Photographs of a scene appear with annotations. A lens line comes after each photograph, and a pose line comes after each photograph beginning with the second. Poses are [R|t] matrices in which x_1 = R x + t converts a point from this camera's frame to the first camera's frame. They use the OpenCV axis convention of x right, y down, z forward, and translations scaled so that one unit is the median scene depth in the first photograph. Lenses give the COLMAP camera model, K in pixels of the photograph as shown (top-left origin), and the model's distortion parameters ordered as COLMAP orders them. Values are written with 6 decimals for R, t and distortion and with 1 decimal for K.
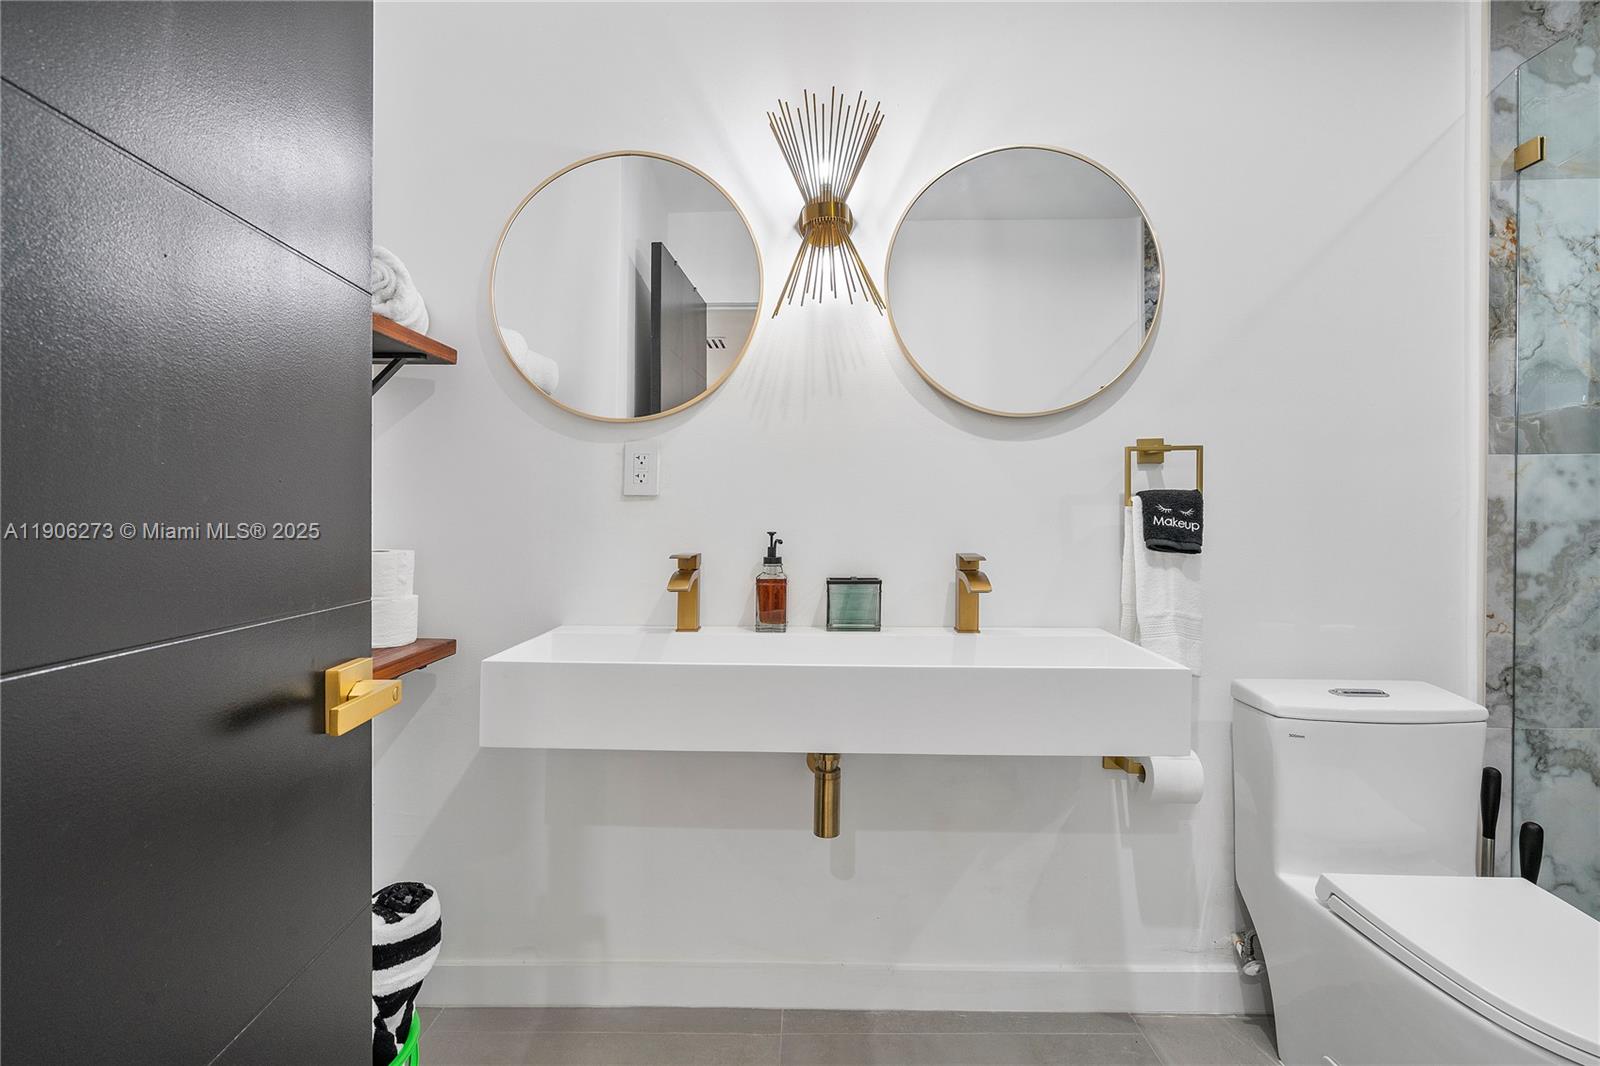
lens RADIAL K [[731.5, 0, 798.2], [0, 731.5, 537.8], [0, 0, 1]] dist [-0.000614, 0.003824]
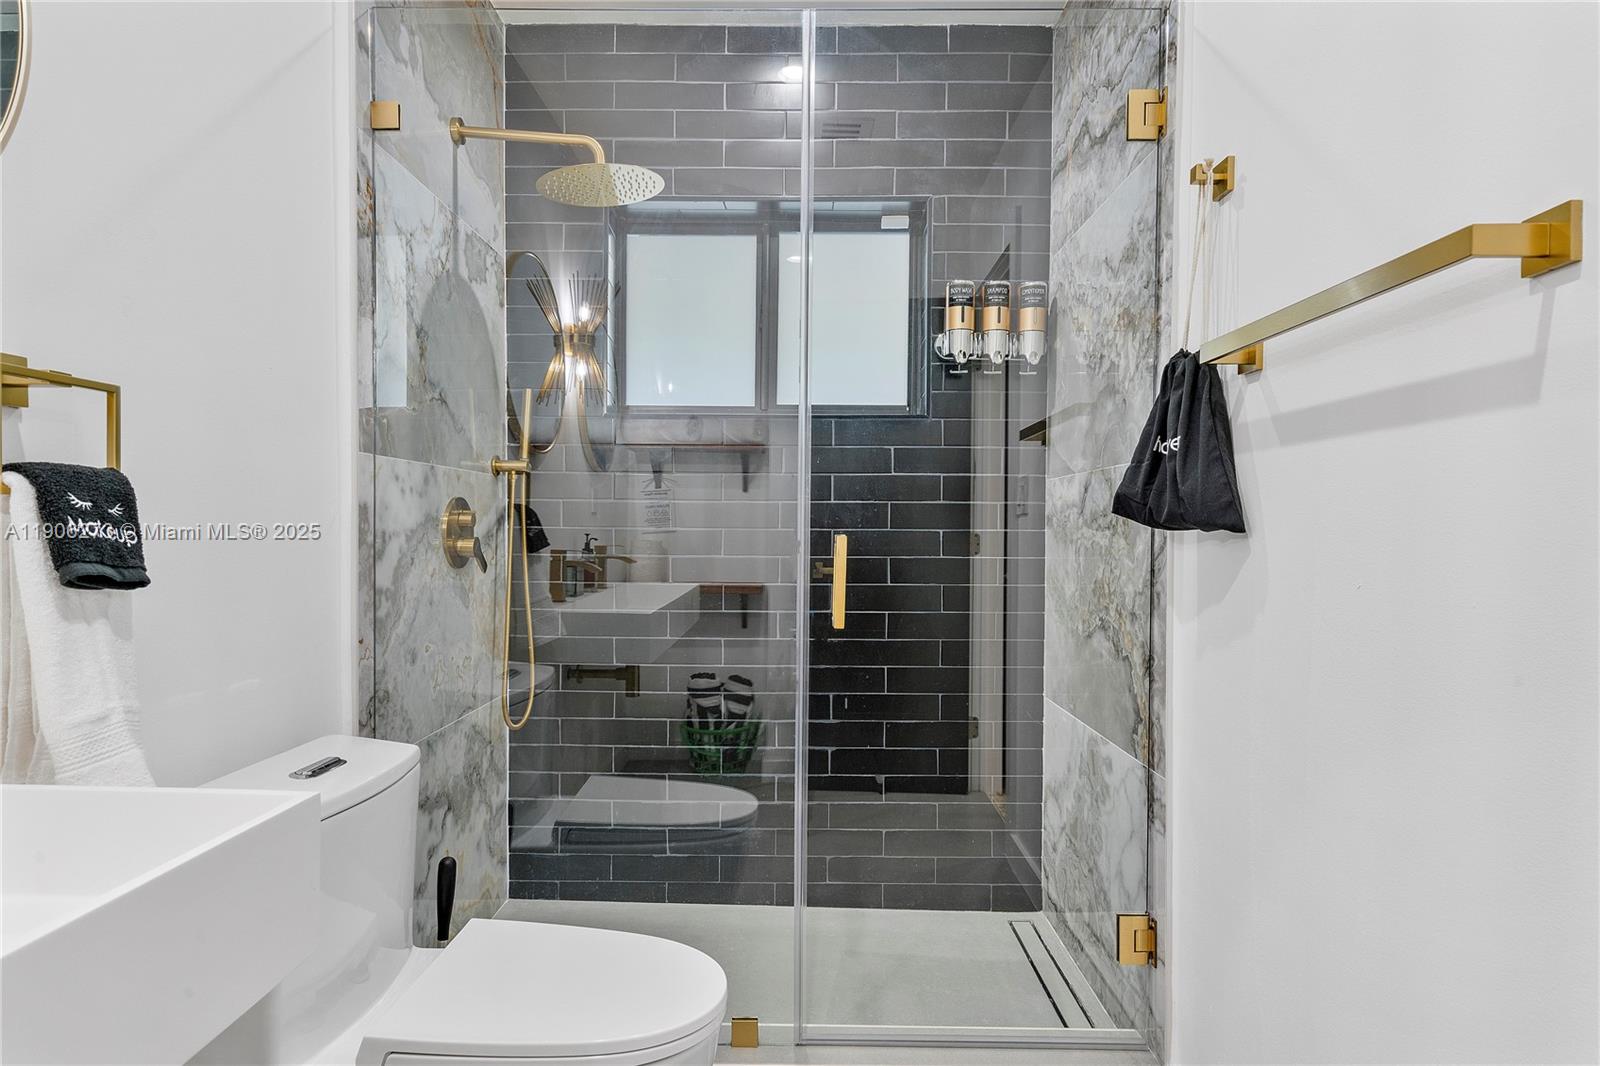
lens RADIAL K [[905.2, 0, 813.3], [0, 905.2, 558.0], [0, 0, 1]] dist [0.007884, 0.004244]
pose [[0.001302, -0.027157, 0.999630, -0.116639], [0.029026, 0.999211, 0.027108, -0.003934], [-0.999578, 0.028980, 0.002089, 0.495348]]
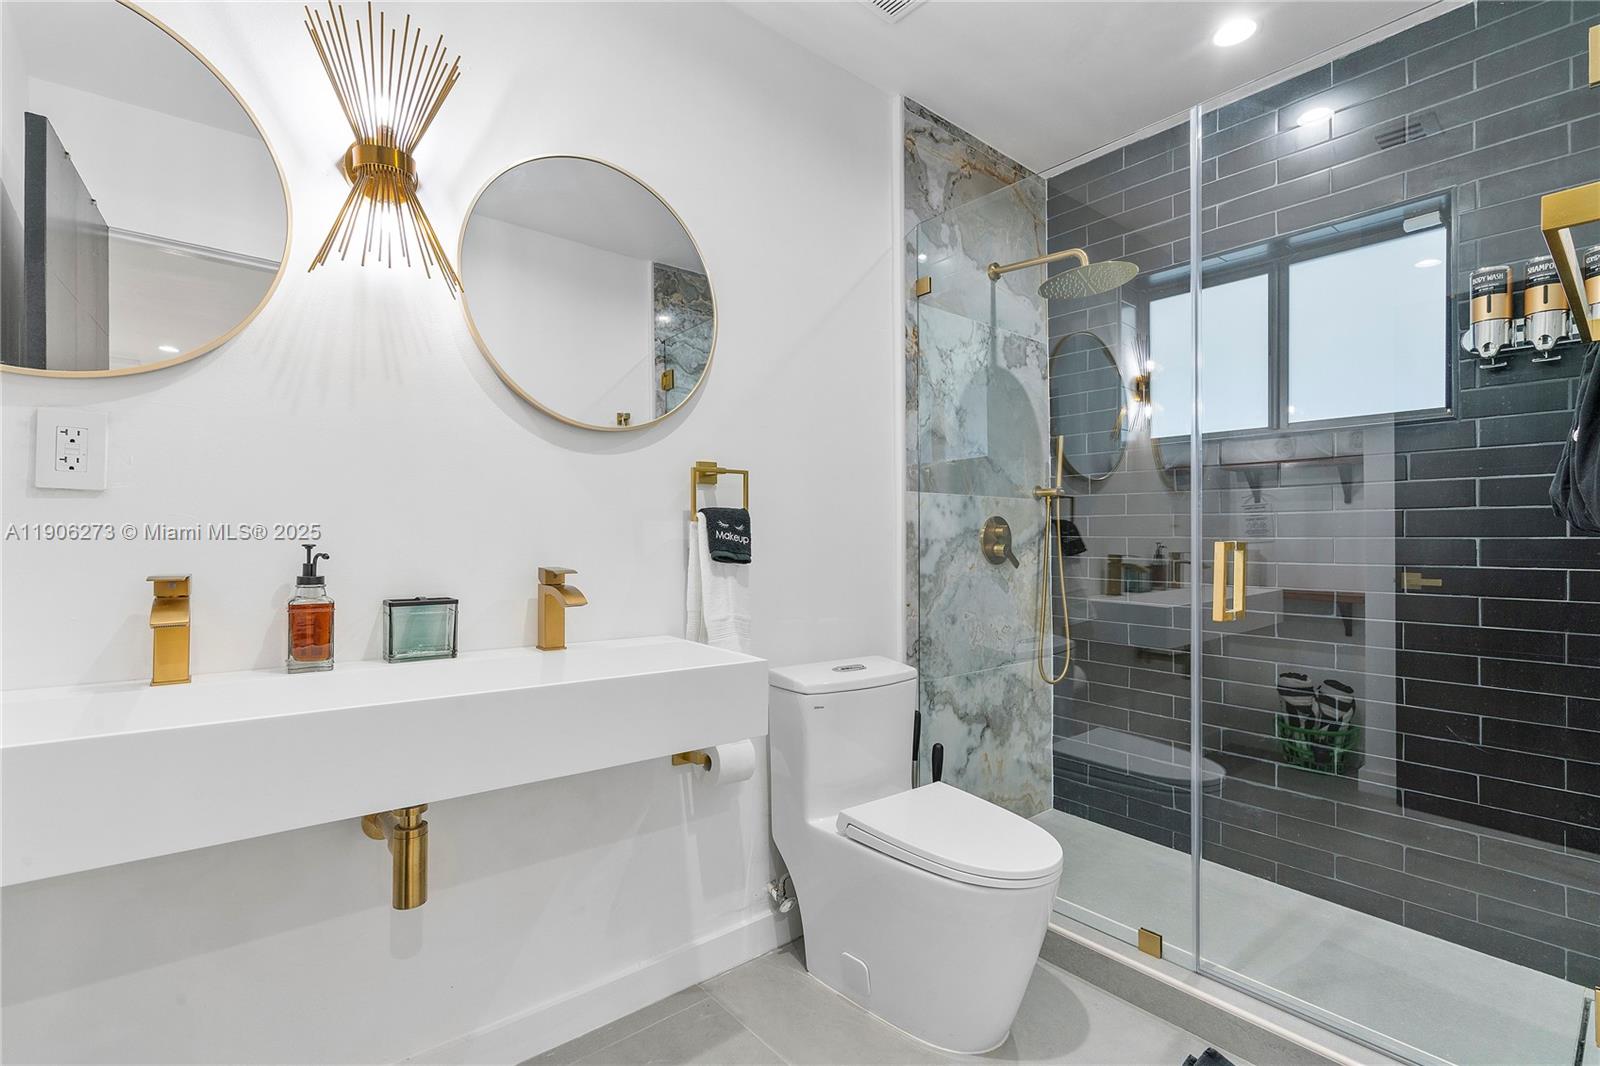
lens RADIAL K [[731.5, 0, 797.3], [0, 731.5, 558.1], [0, 0, 1]] dist [-0.000614, 0.003824]
pose [[0.761218, -0.010279, 0.648415, -0.144661], [0.015092, 0.999884, -0.001866, 0.016126], [-0.648321, 0.011206, 0.761285, 0.063751]]
